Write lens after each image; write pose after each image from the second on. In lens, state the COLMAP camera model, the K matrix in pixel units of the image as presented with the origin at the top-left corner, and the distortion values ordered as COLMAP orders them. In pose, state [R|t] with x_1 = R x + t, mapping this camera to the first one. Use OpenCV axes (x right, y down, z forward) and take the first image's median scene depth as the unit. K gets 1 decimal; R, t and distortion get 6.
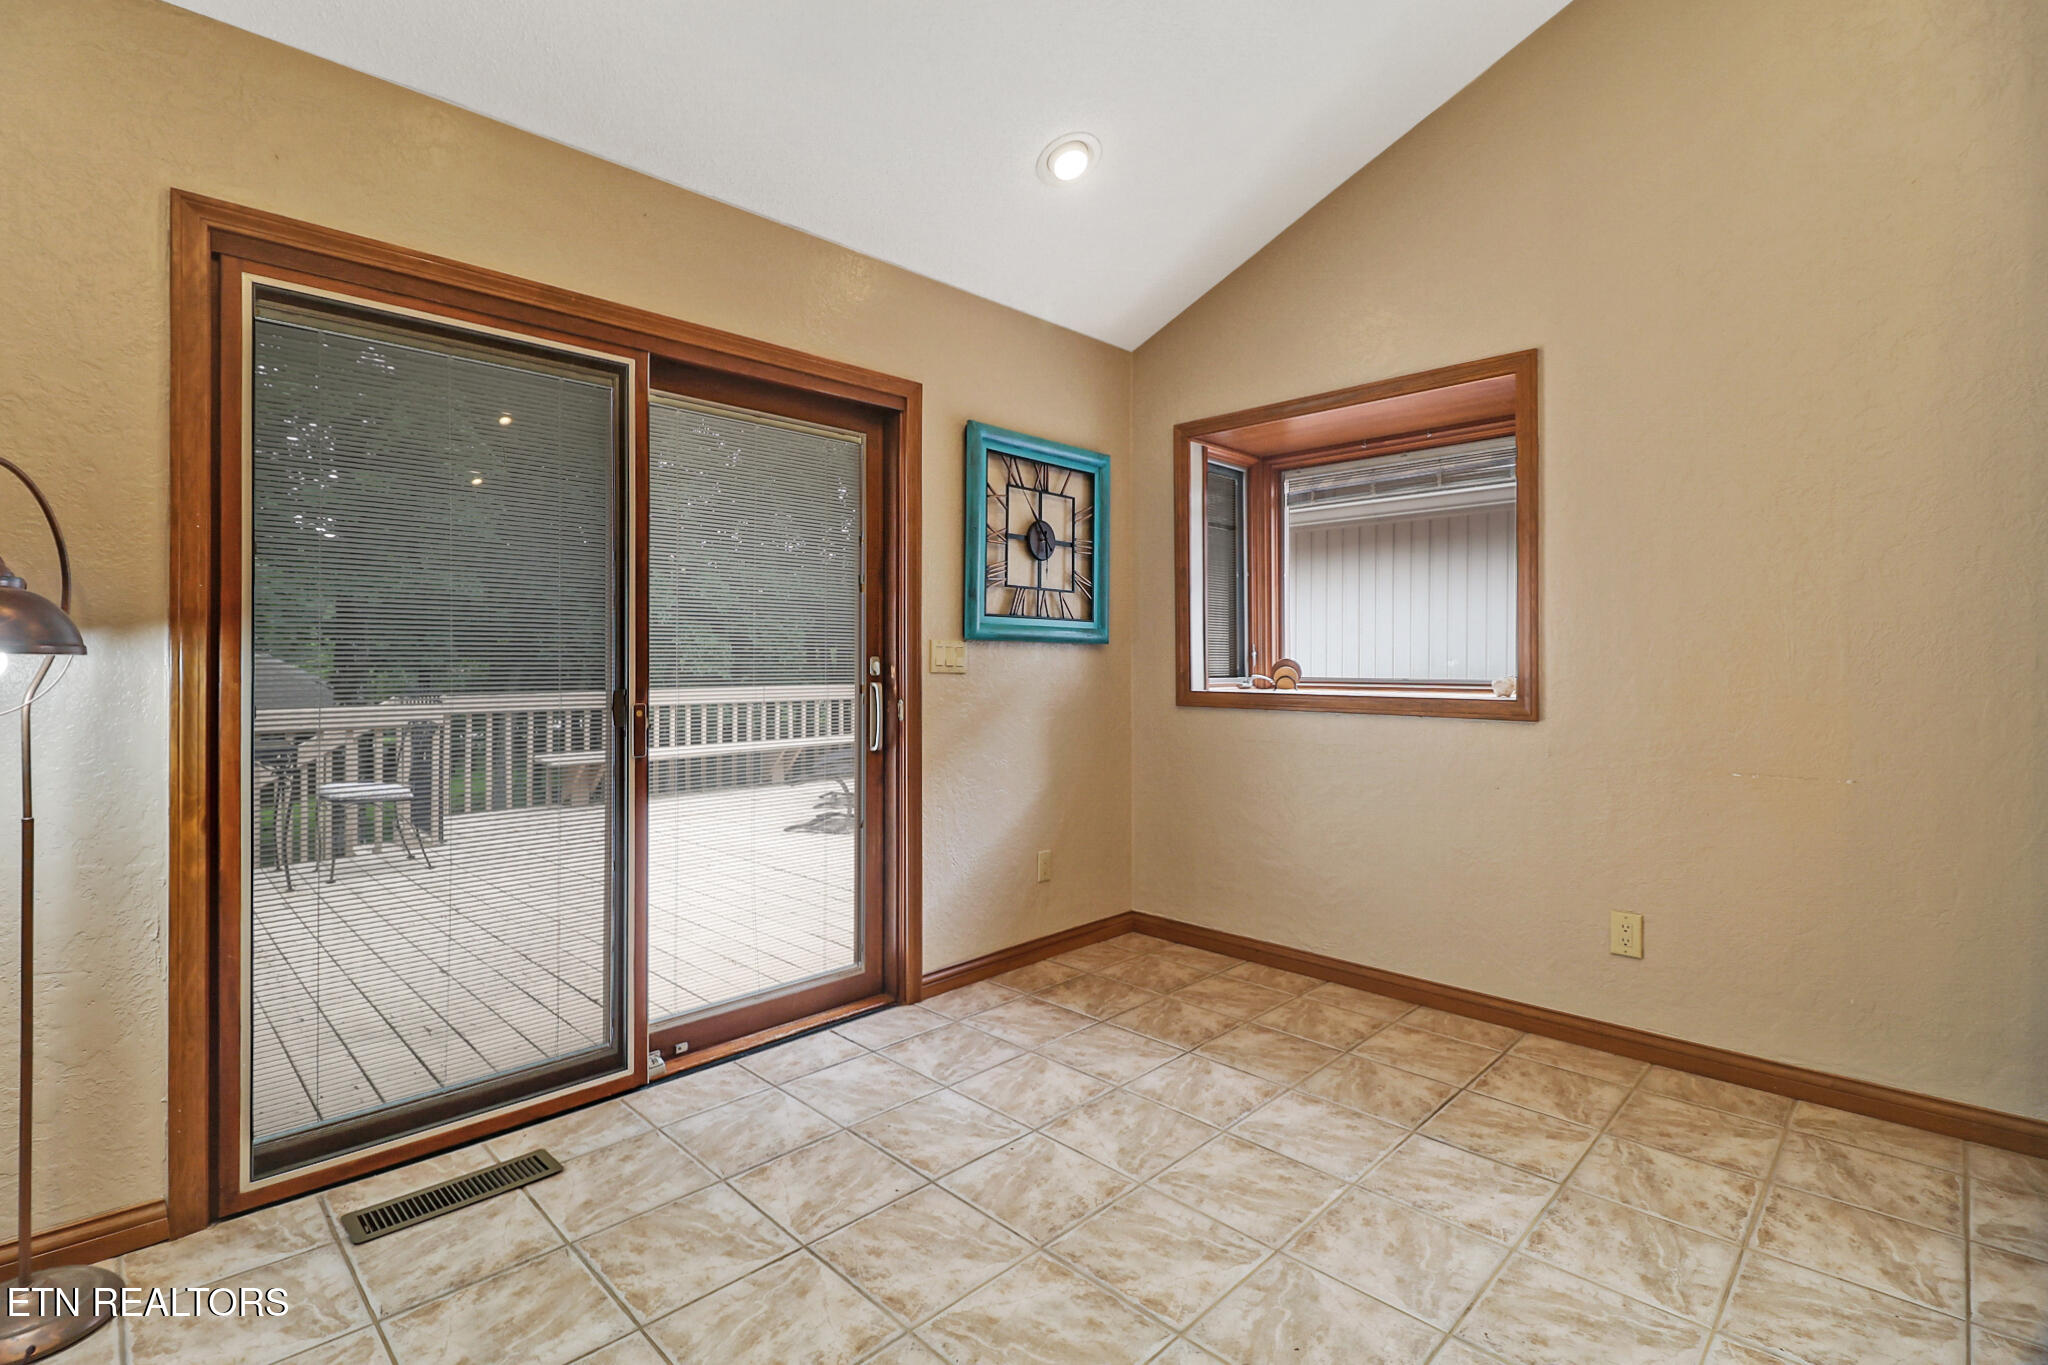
lens RADIAL K [[929.8, 0, 1010.5], [0, 929.8, 648.2], [0, 0, 1]] dist [0.002955, -0.008638]
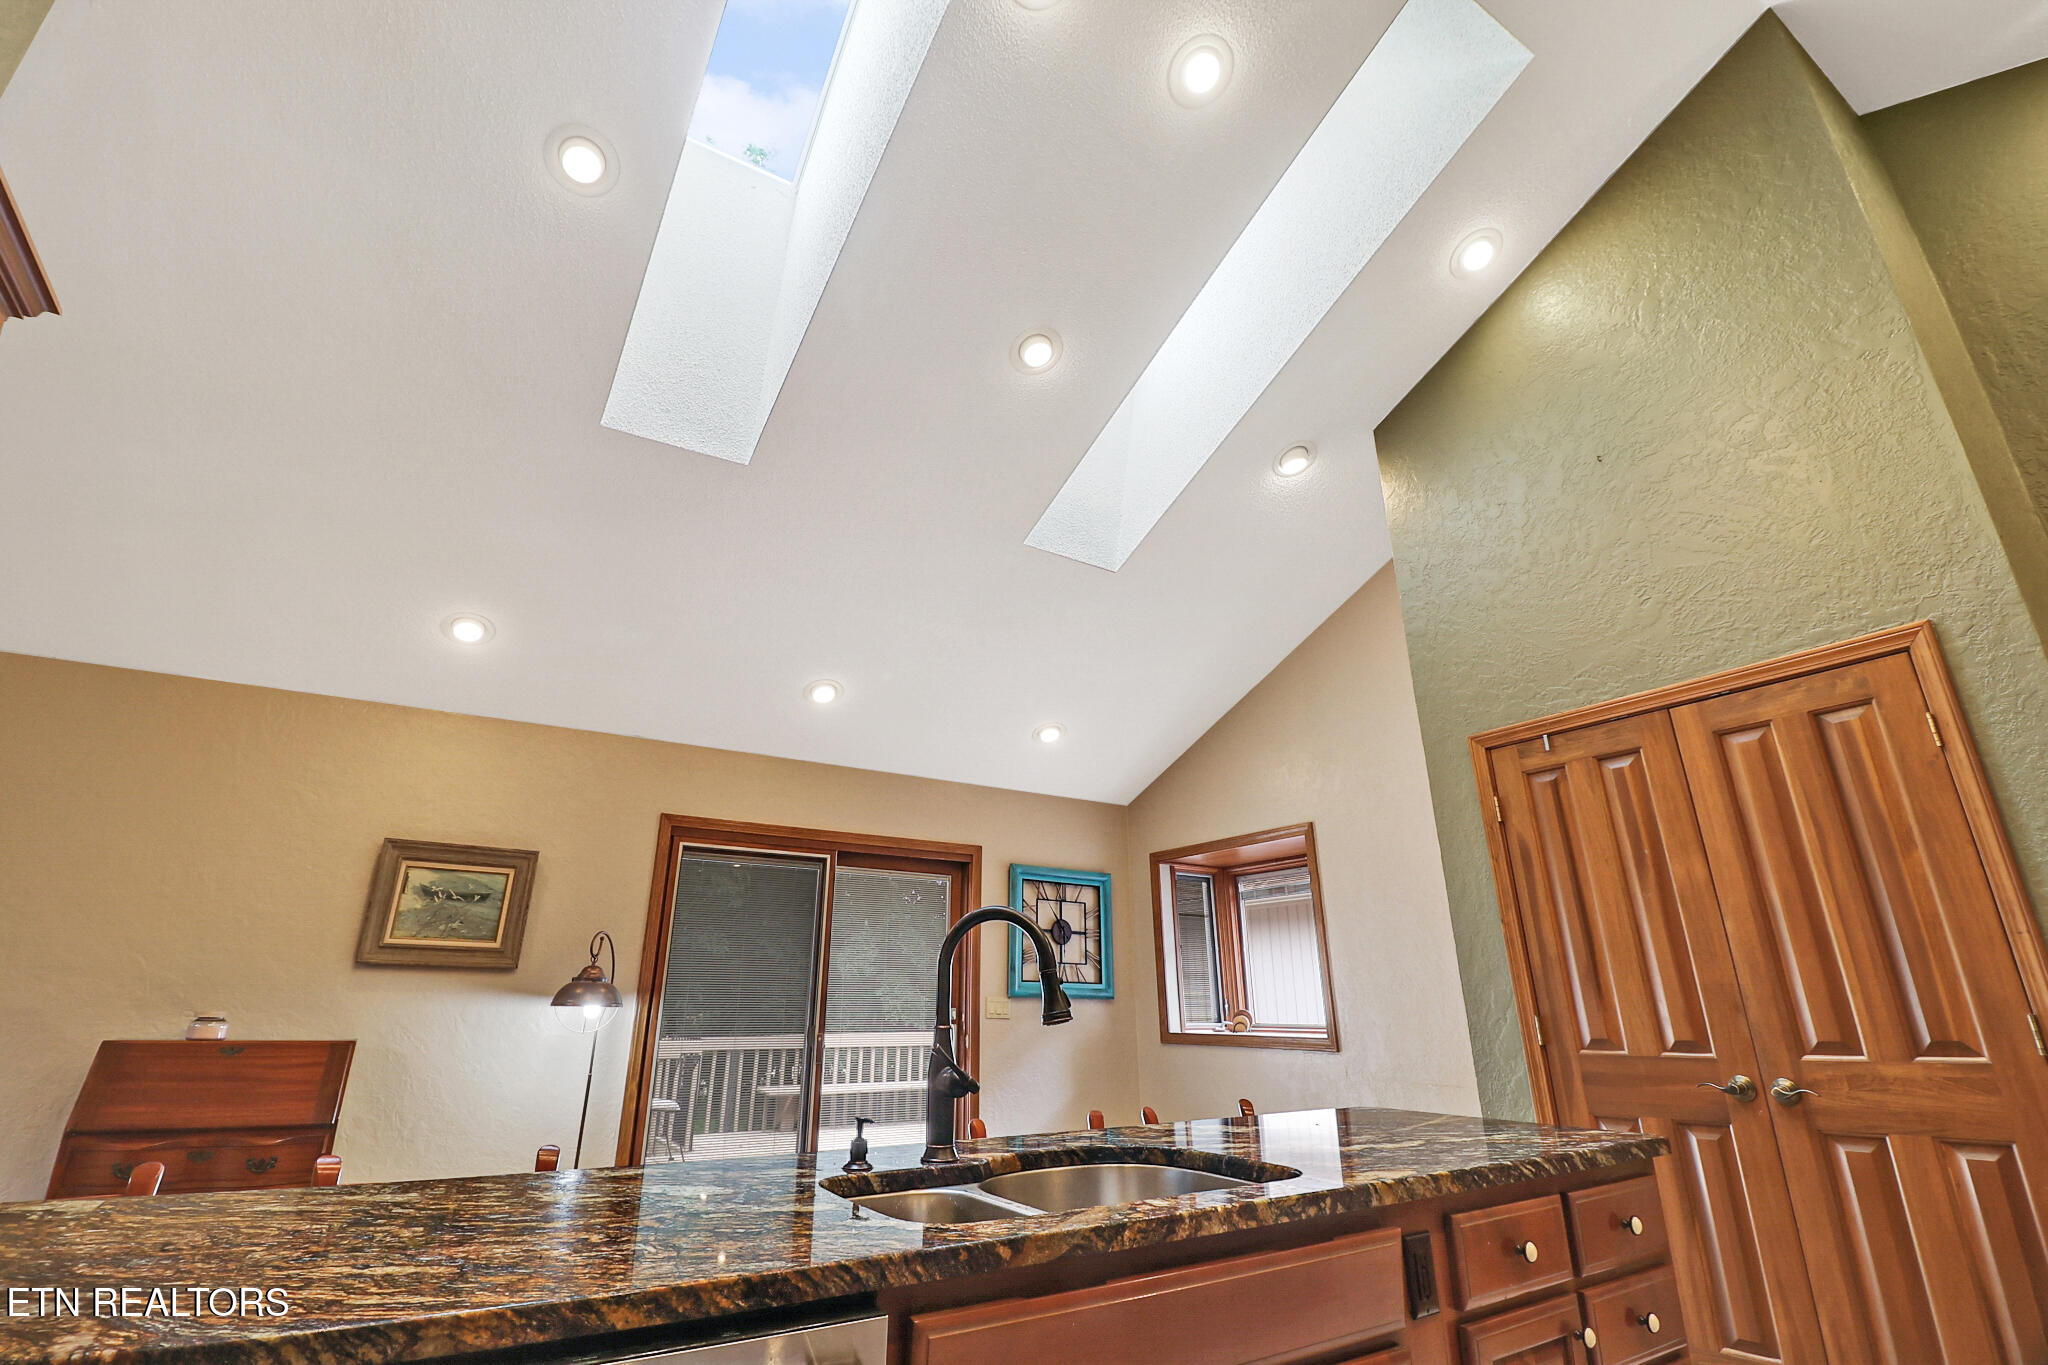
lens RADIAL K [[929.8, 0, 1010.5], [0, 929.8, 648.2], [0, 0, 1]] dist [0.002955, -0.008638]
pose [[0.975286, -0.076737, -0.207193, 0.313297], [-0.000775, 0.936557, -0.350513, -0.009028], [0.220945, 0.342011, 0.913352, -0.666037]]
